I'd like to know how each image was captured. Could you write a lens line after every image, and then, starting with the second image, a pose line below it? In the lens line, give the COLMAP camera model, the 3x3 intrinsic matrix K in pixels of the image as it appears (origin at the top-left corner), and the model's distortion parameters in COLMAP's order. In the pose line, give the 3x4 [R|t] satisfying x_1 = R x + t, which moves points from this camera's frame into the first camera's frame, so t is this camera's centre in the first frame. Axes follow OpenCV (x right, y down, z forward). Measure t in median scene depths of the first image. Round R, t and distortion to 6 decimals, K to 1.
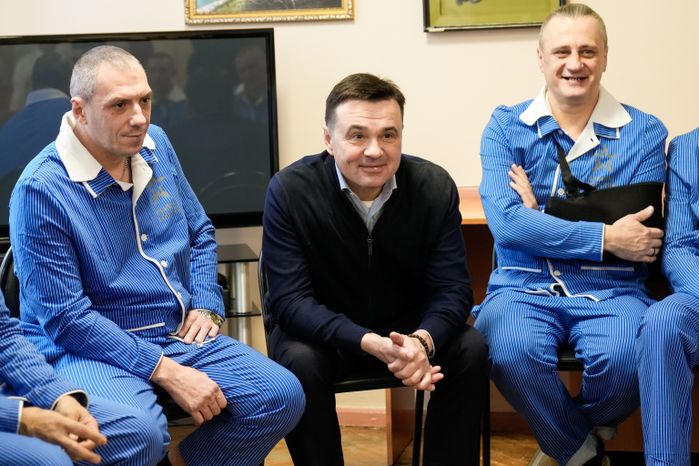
lens RADIAL K [[1717.2, 0, 349.5], [0, 1717.2, 233.0], [0, 0, 1]] dist [0.008119, 0.292317]
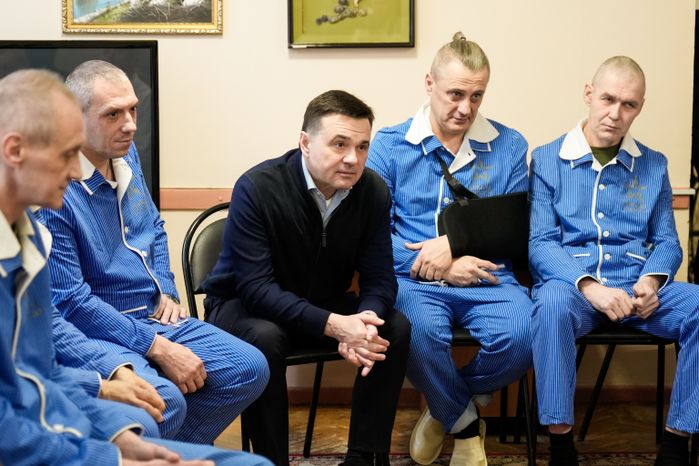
lens RADIAL K [[1717.2, 0, 349.5], [0, 1717.2, 233.0], [0, 0, 1]] dist [0.008119, 0.292317]
pose [[0.973169, 0.005322, 0.230028, -0.237983], [-0.006297, 0.999974, 0.003505, -0.000712], [-0.230004, -0.004860, 0.973178, -0.133948]]
